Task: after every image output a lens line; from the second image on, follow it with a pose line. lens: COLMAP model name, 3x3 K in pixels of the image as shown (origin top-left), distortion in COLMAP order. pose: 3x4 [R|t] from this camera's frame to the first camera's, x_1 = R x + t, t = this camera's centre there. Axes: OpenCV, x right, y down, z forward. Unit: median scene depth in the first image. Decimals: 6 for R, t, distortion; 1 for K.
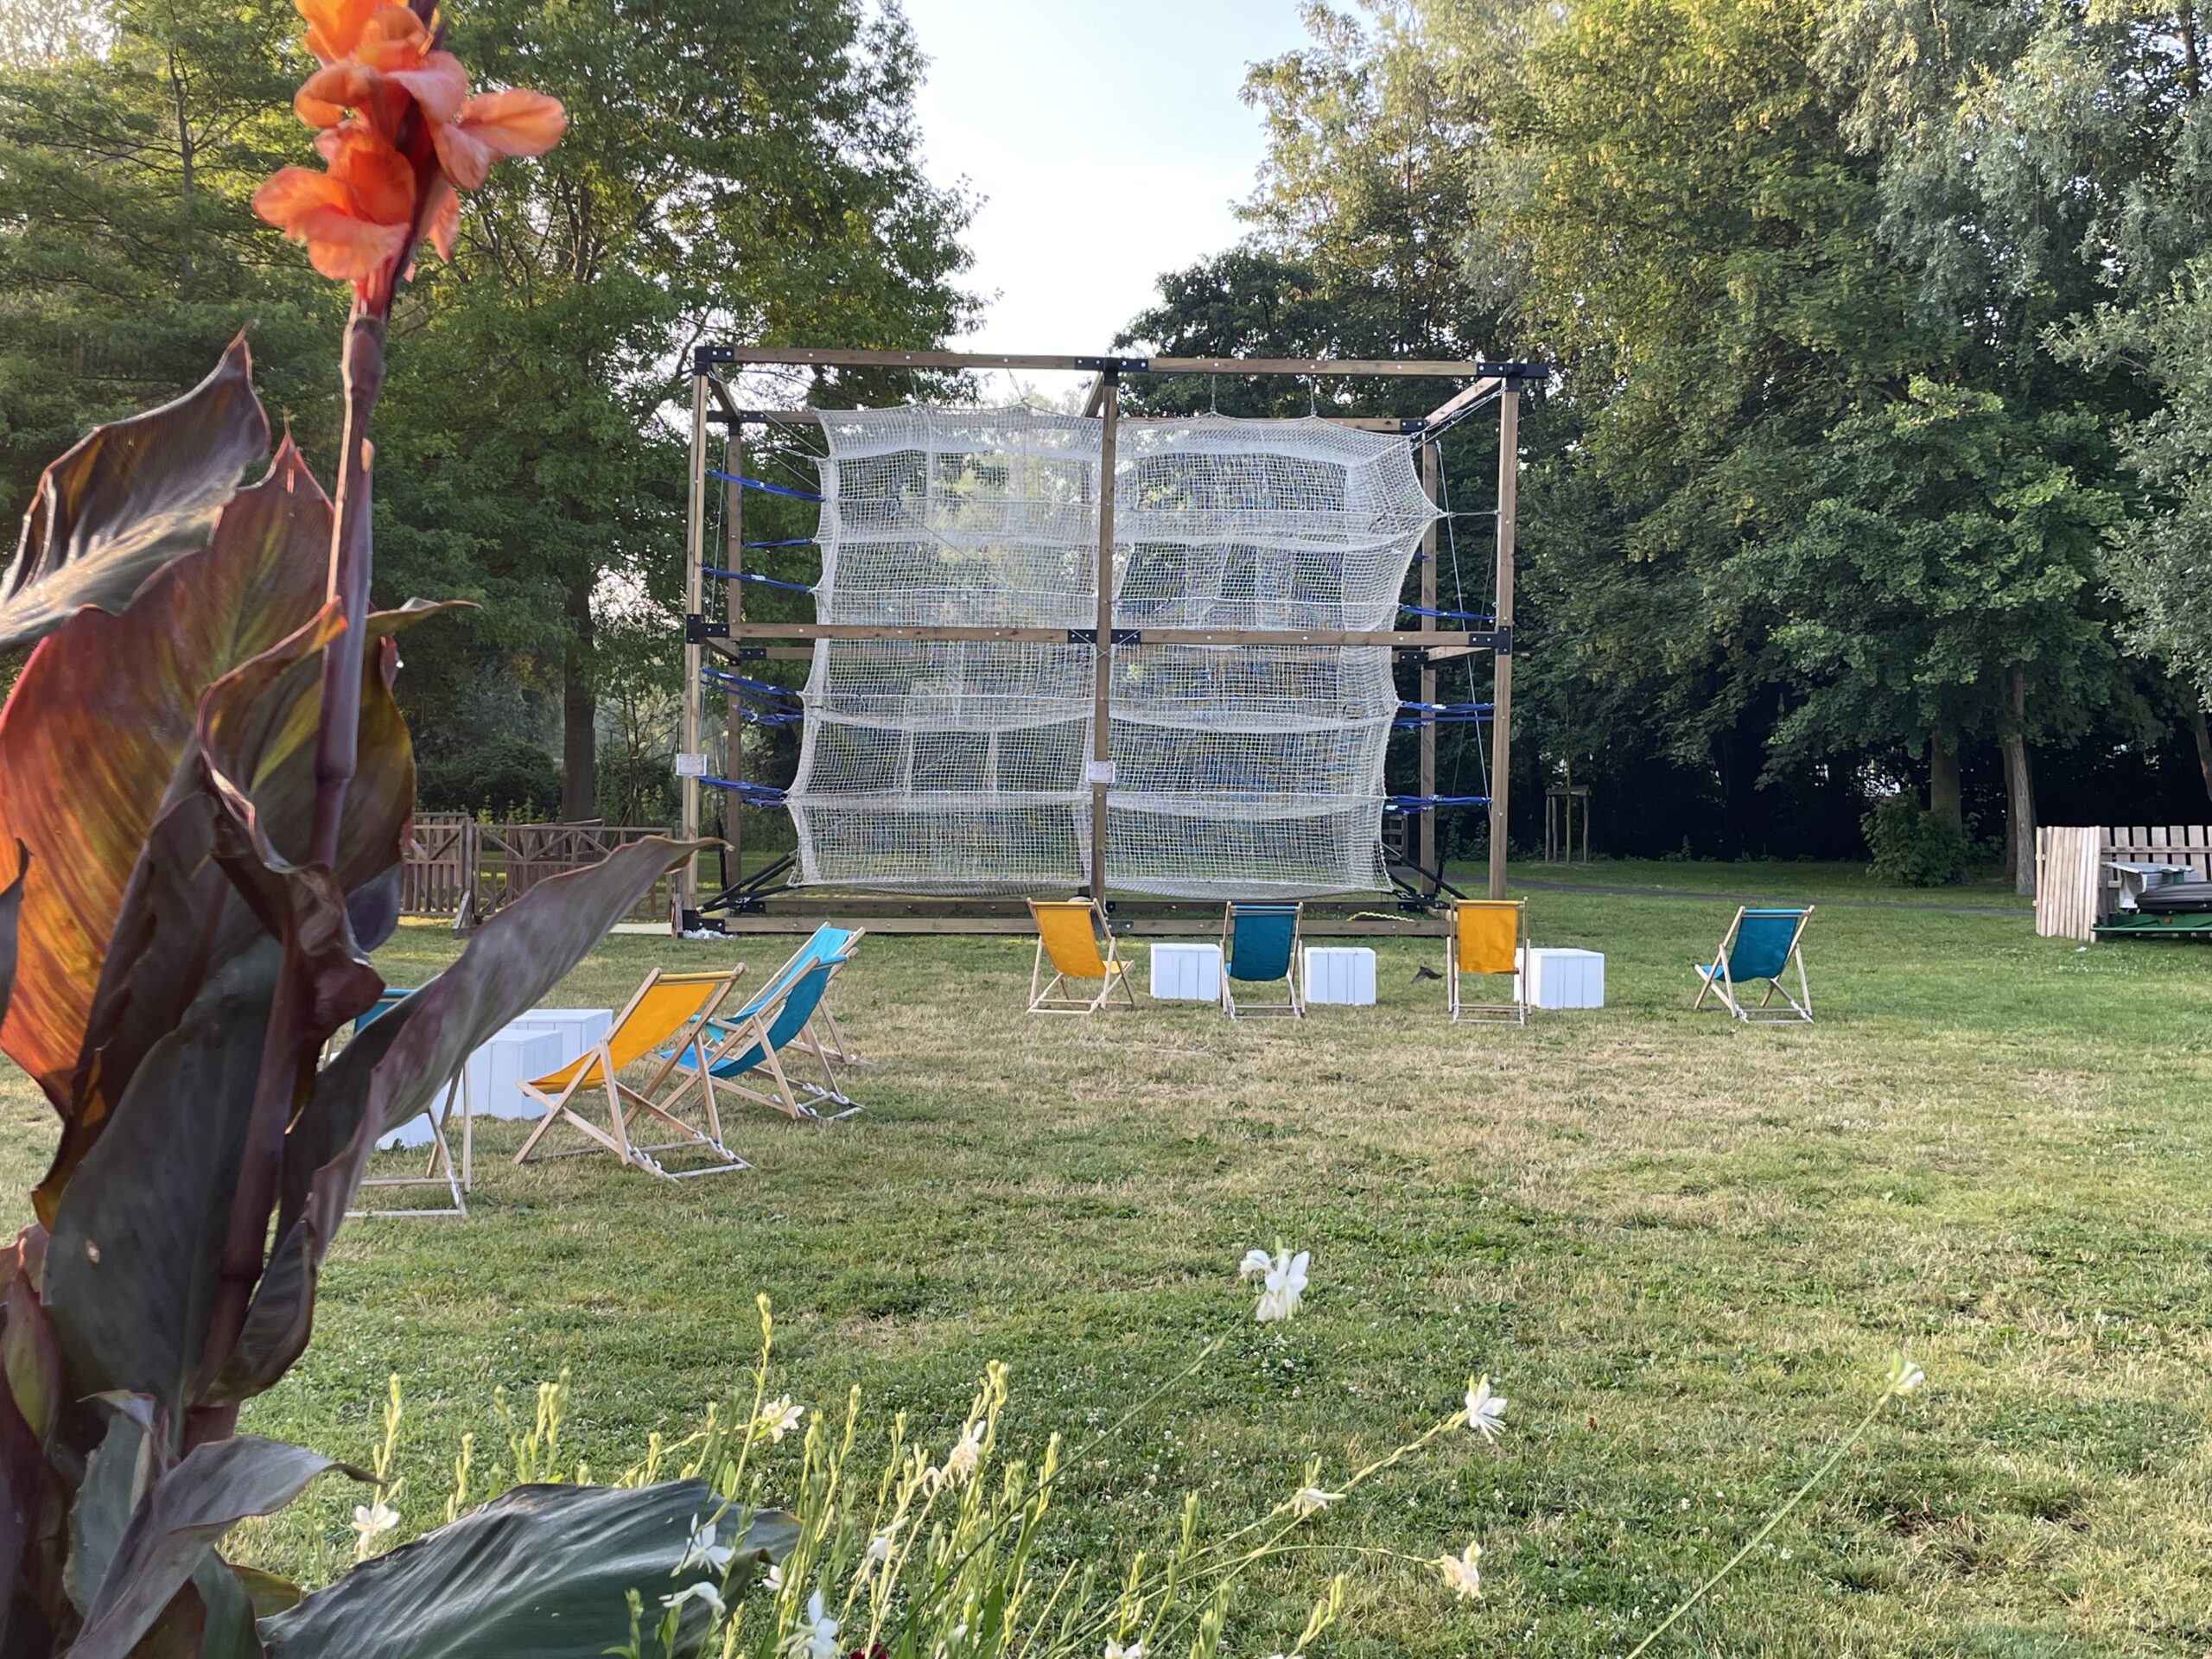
lens RADIAL K [[2440.1, 0, 1104.6], [0, 2440.1, 829.3], [0, 0, 1]] dist [0.001675, 0.000000]
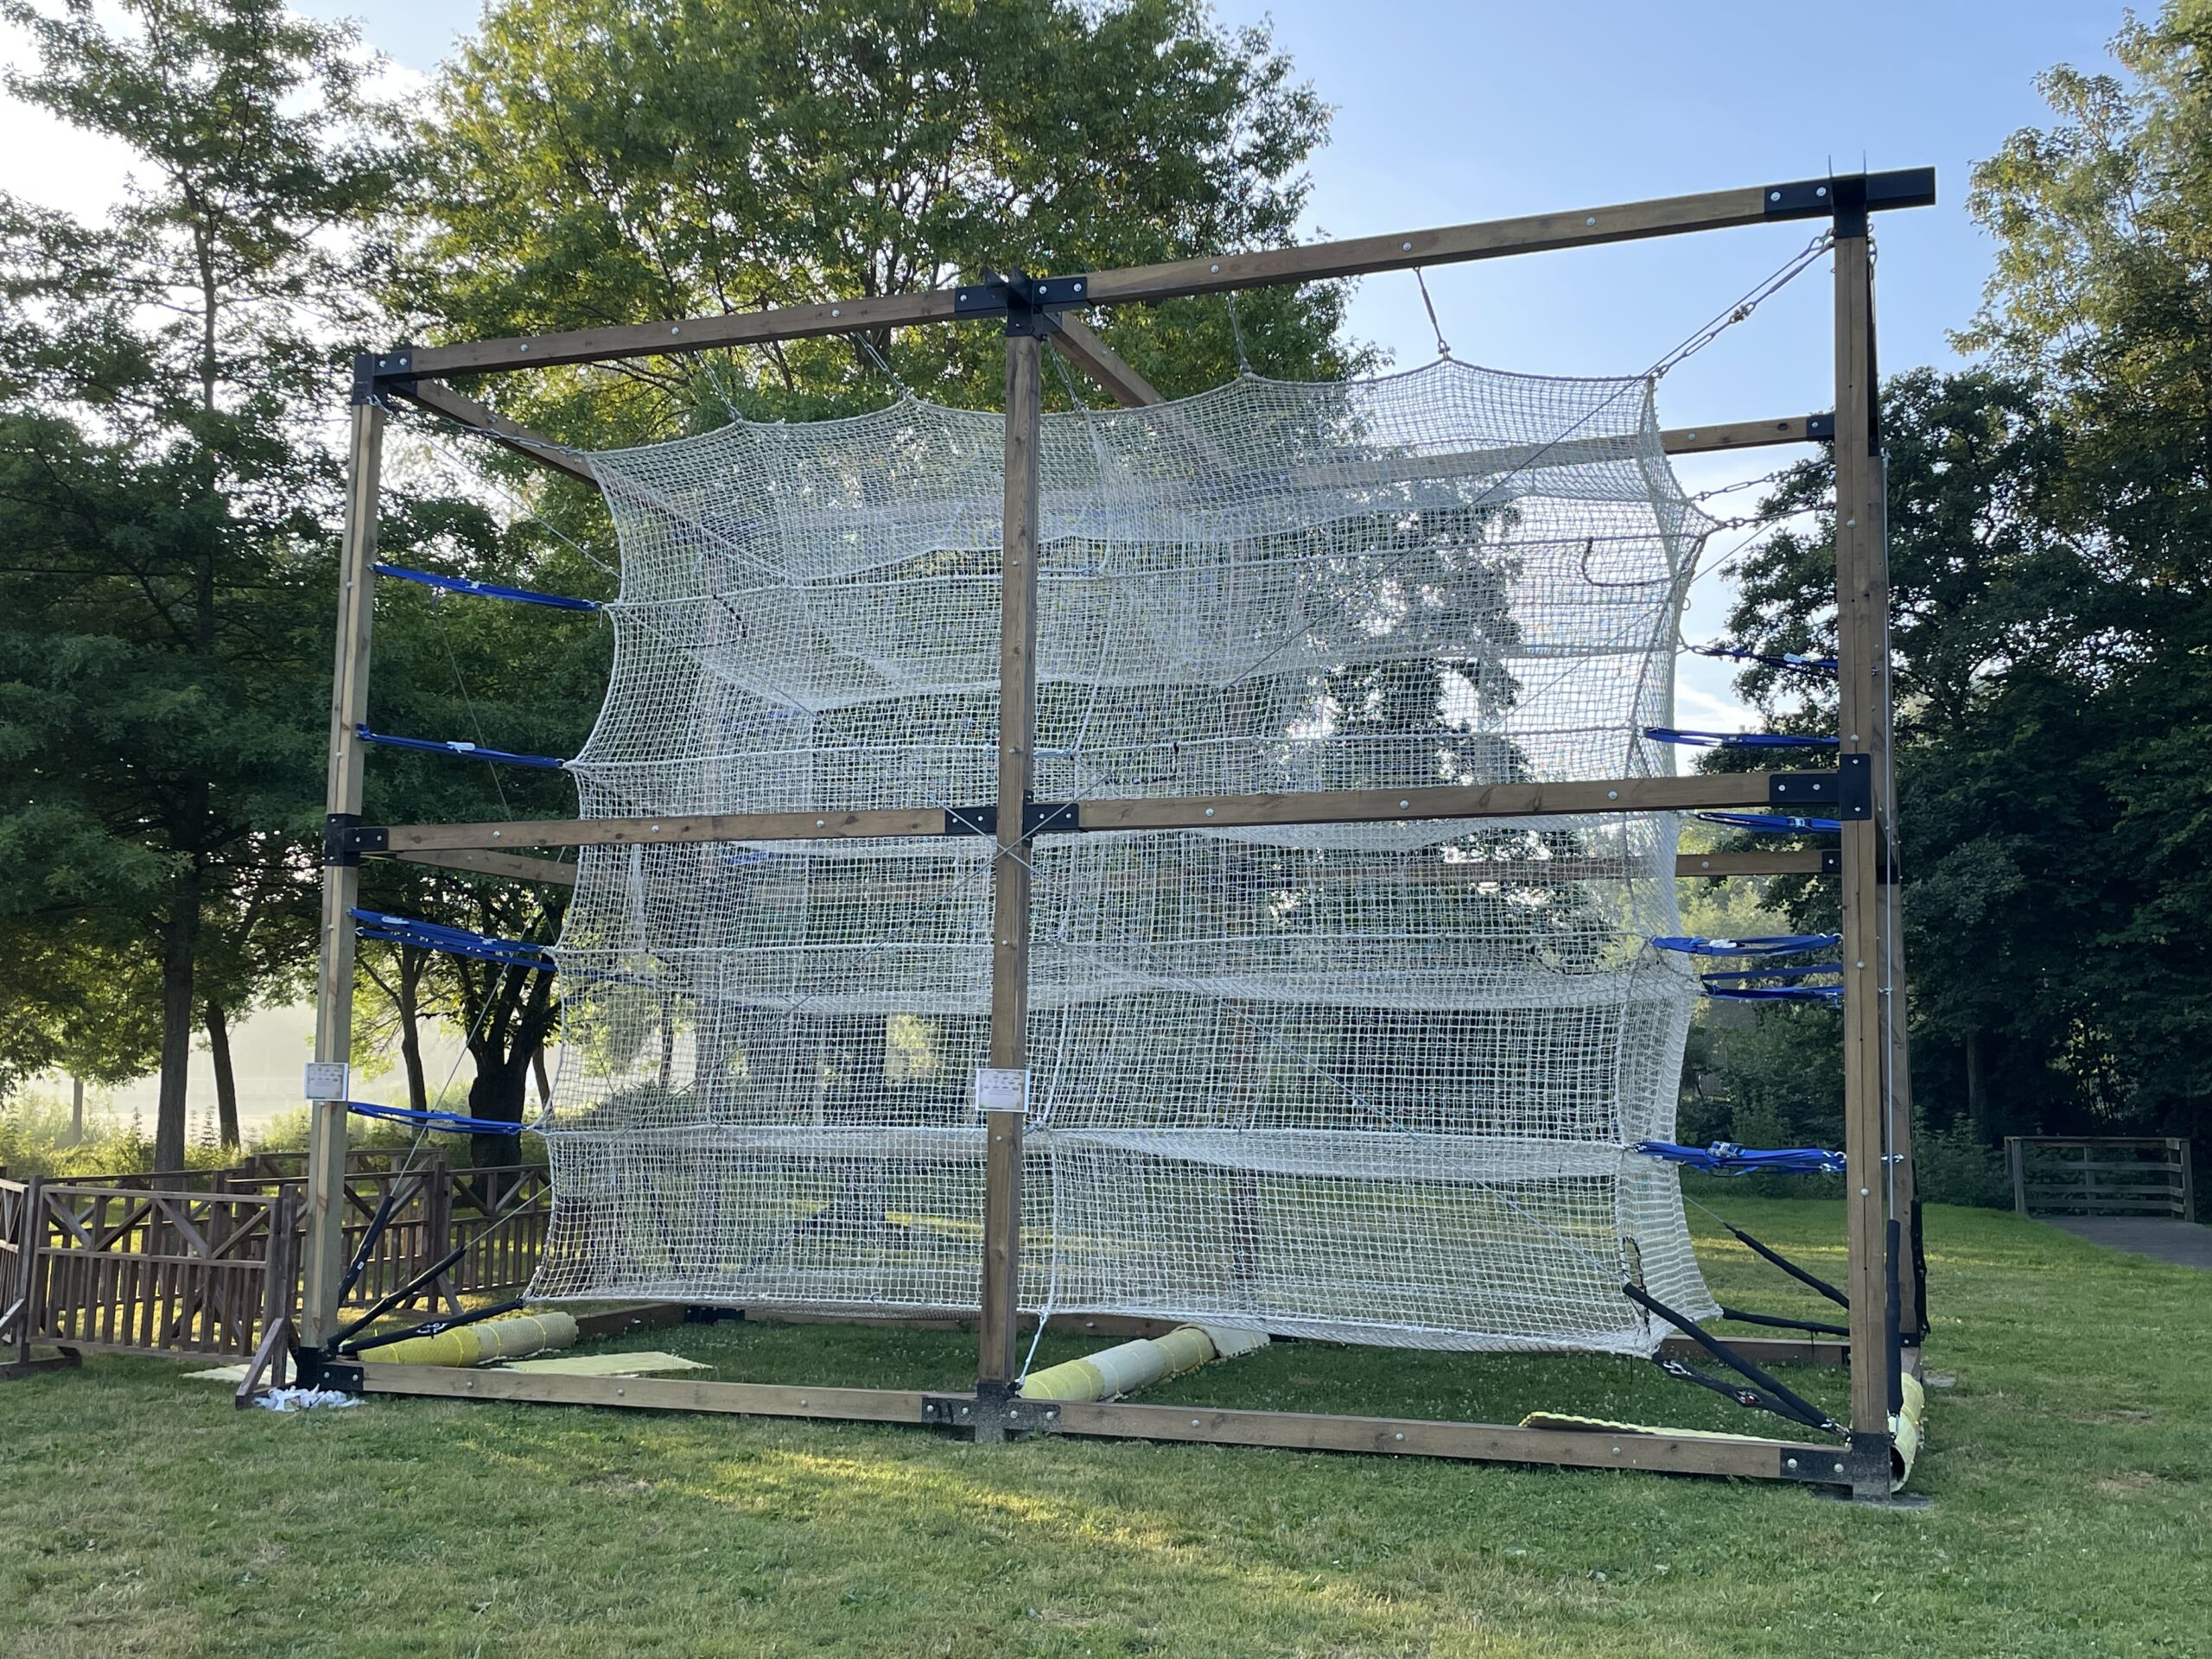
lens RADIAL K [[2348.5, 0, 1108.3], [0, 2348.5, 826.9], [0, 0, 1]] dist [-0.026258, 0.000000]
pose [[0.914708, -0.048735, -0.401166, 0.097406], [-0.006119, 0.990918, -0.134331, -0.005350], [0.404069, 0.125328, 0.906102, 0.256029]]
